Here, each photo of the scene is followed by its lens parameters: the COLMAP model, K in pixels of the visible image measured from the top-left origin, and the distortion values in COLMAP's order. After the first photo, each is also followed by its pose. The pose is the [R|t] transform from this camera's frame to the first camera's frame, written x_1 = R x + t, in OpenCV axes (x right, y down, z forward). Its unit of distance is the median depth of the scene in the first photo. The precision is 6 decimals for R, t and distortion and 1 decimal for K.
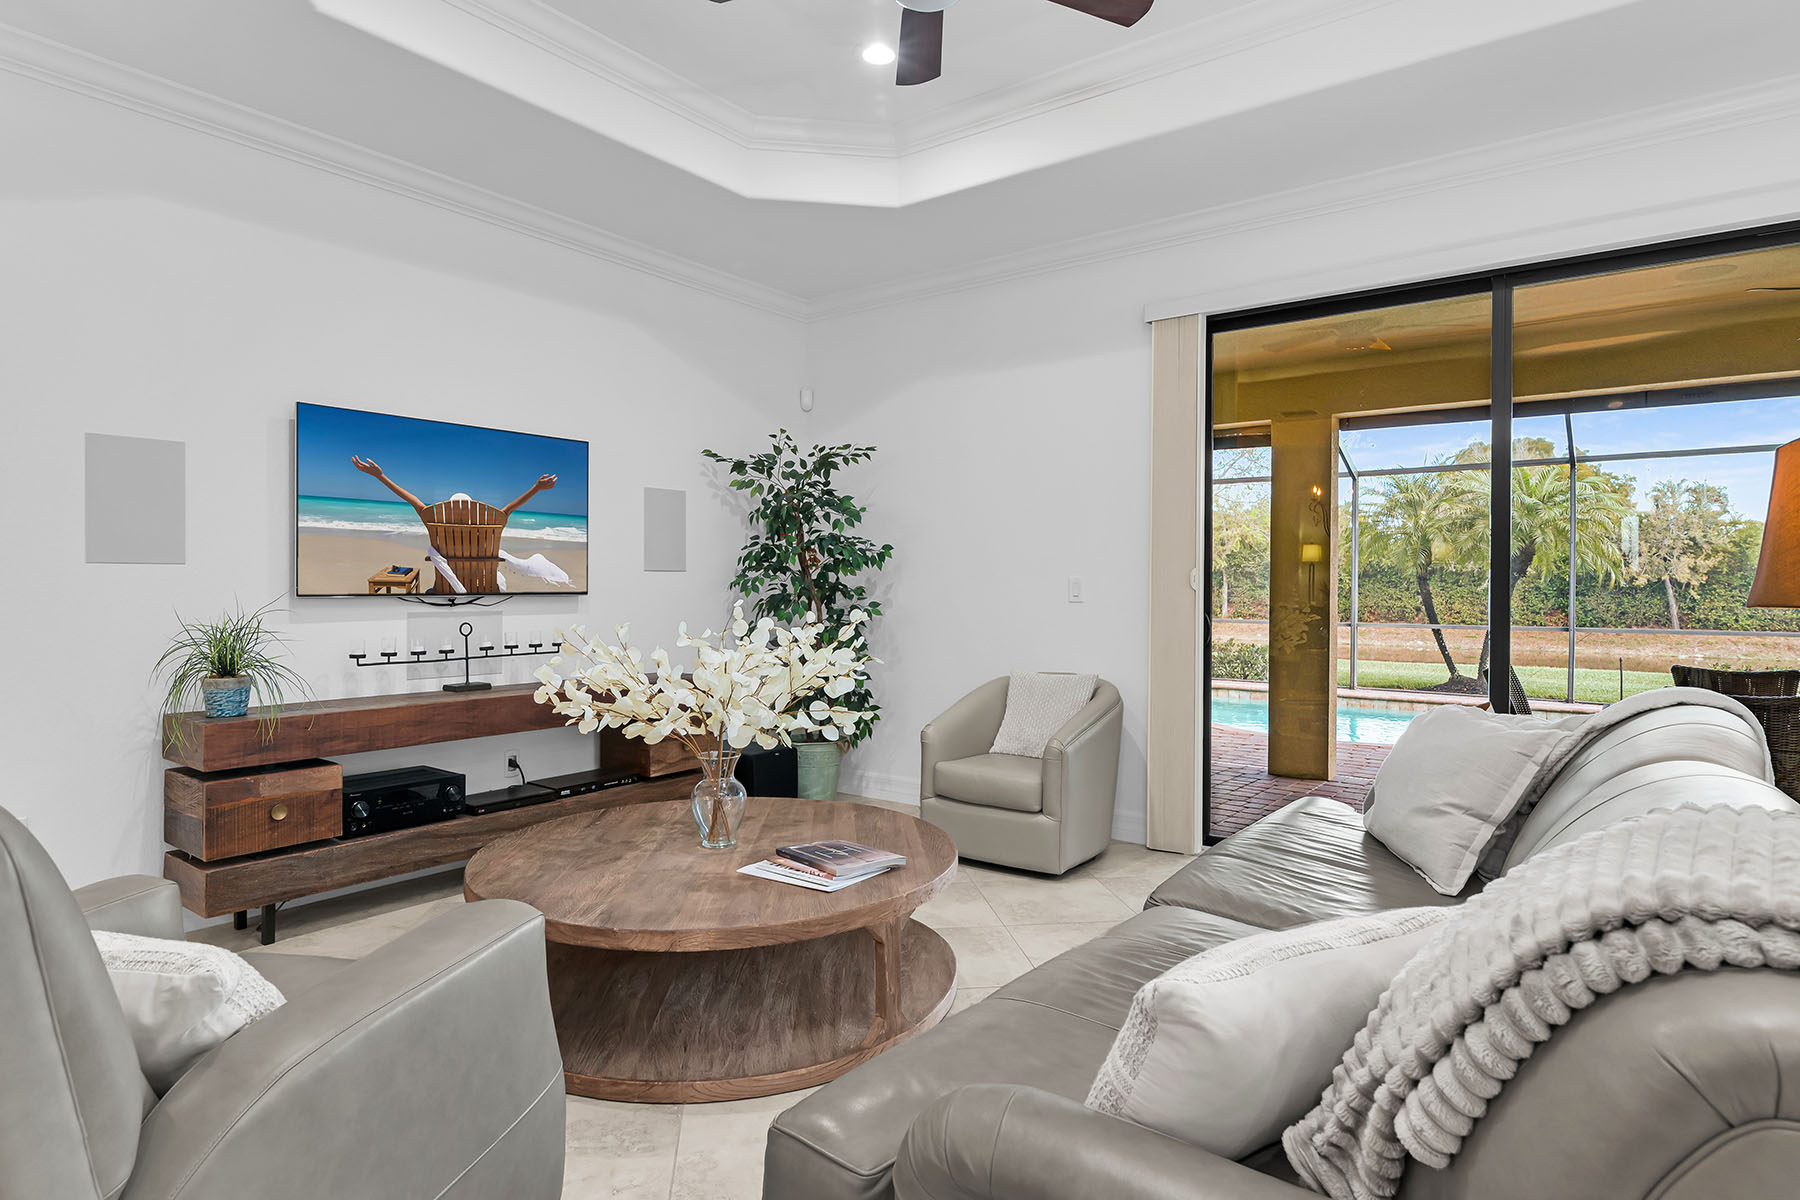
lens RADIAL K [[991.4, 0, 903.0], [0, 991.4, 586.2], [0, 0, 1]] dist [0.018388, -0.004232]
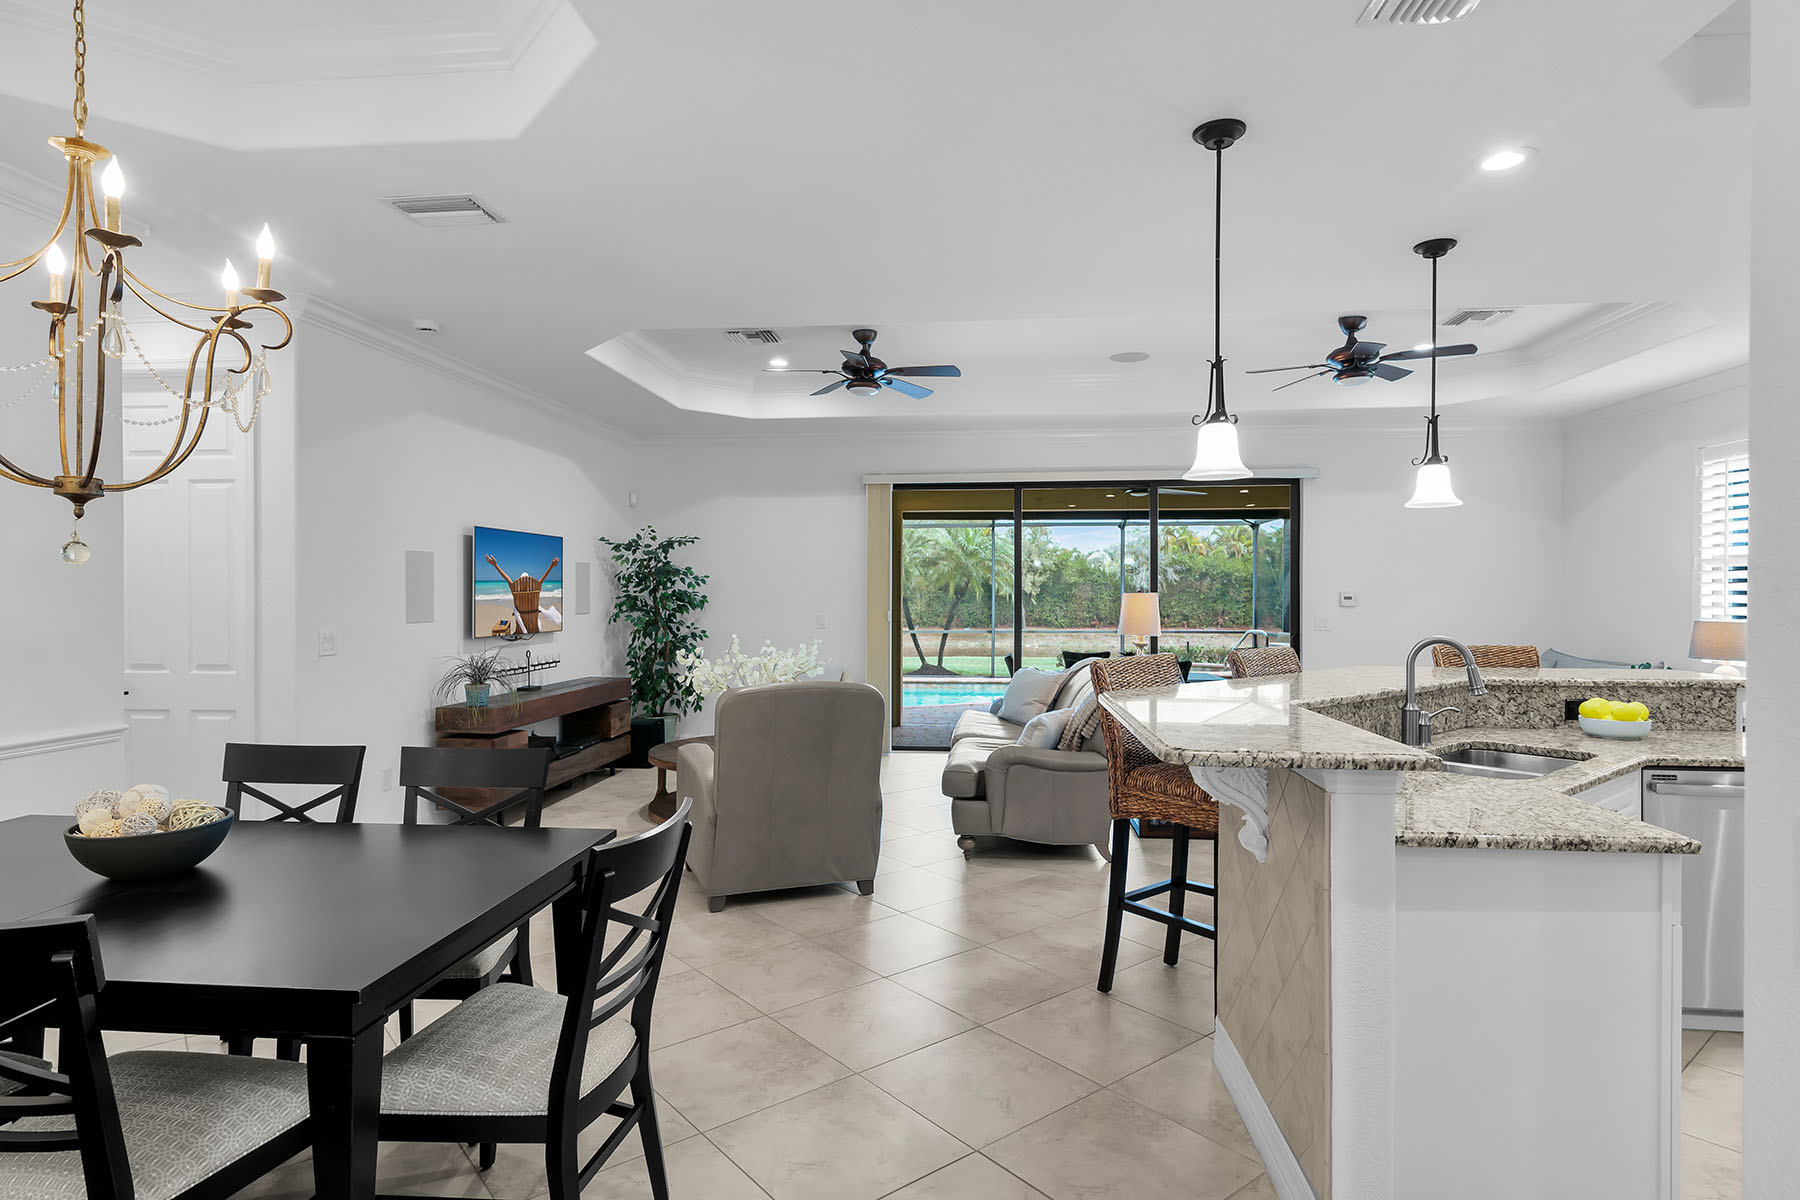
lens RADIAL K [[991.4, 0, 901.3], [0, 991.4, 594.1], [0, 0, 1]] dist [0.018388, -0.004232]
pose [[0.854587, -0.003936, 0.519293, -0.647077], [0.002854, 0.999992, 0.002884, -0.051578], [-0.519300, -0.000982, 0.854592, -0.644610]]
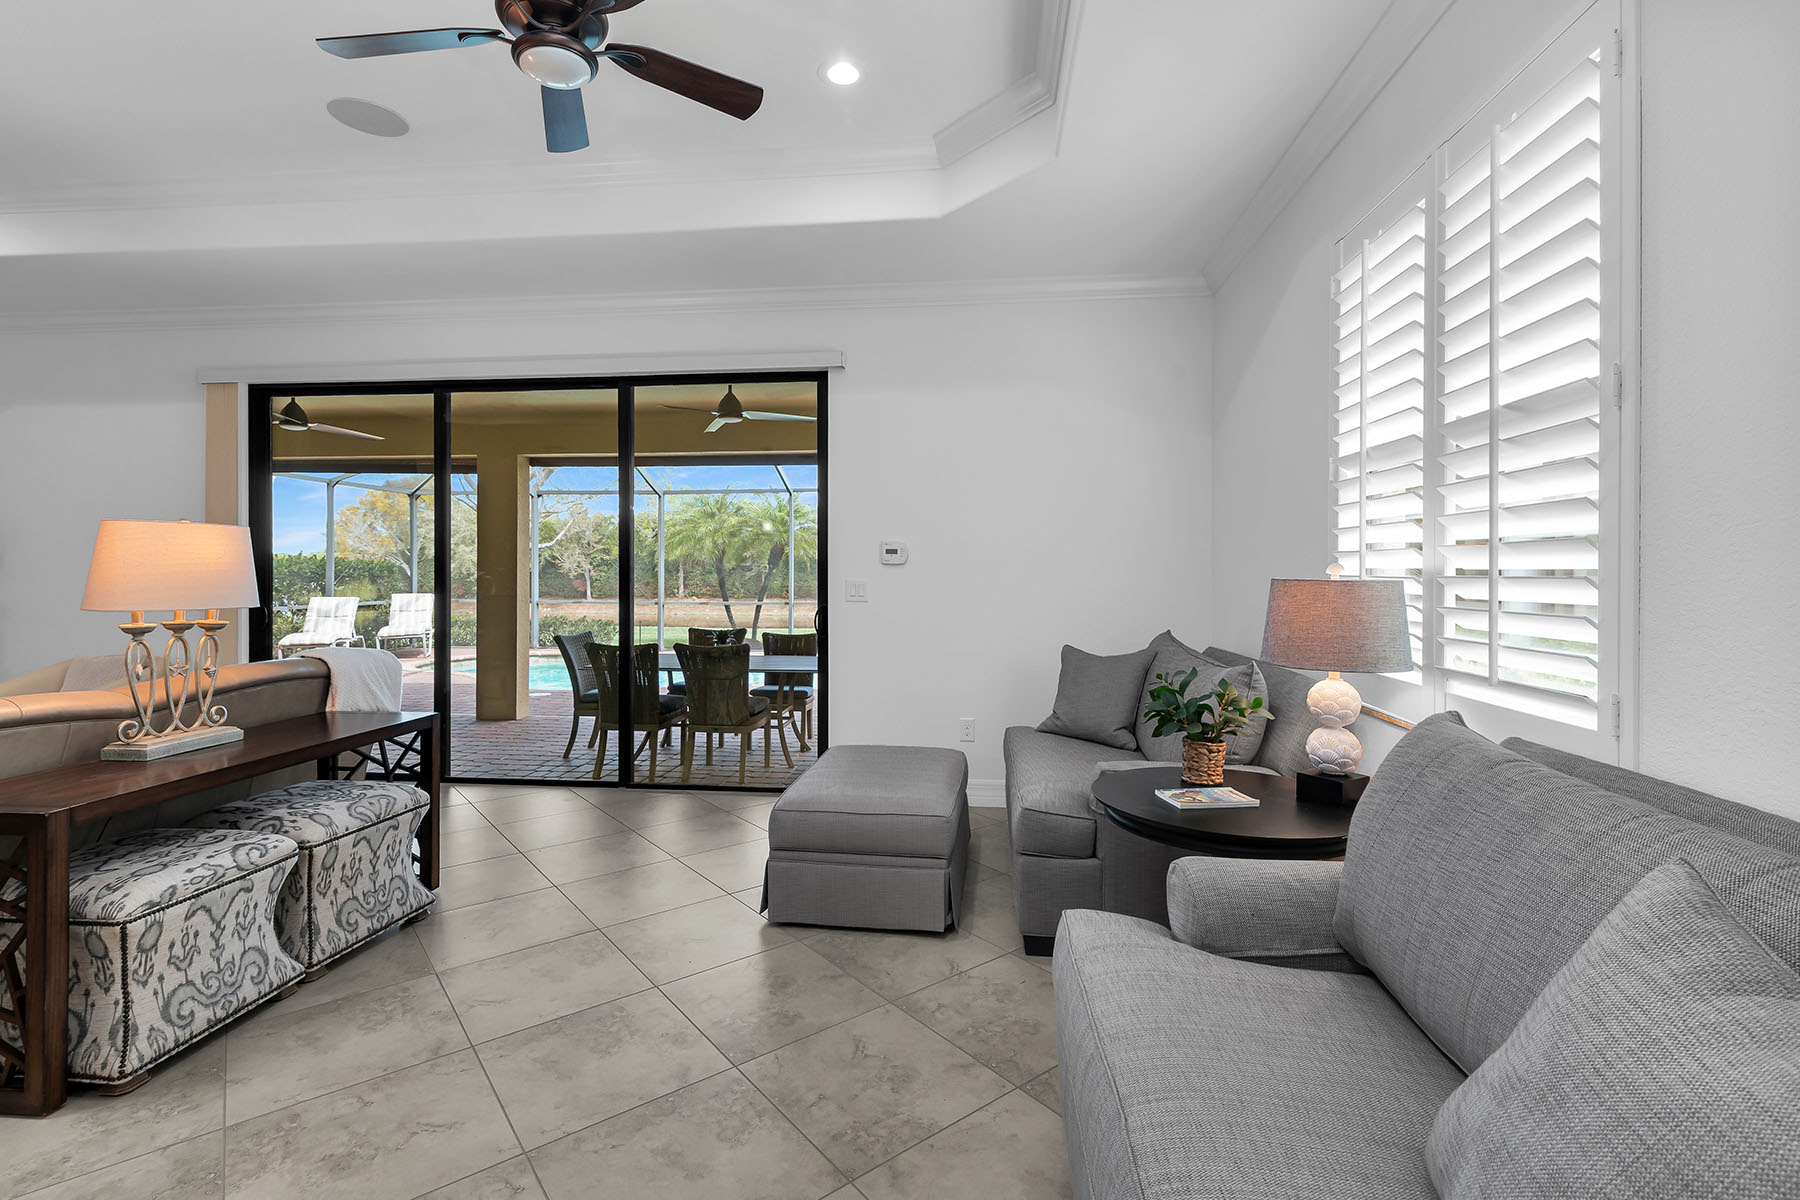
lens RADIAL K [[822.4, 0, 905.4], [0, 822.4, 579.0], [0, 0, 1]] dist [0.001787, -0.000338]
pose [[0.864299, -0.006162, 0.502940, 0.462989], [0.000958, 0.999943, 0.010604, -0.014969], [-0.502977, -0.008683, 0.864256, -0.379531]]
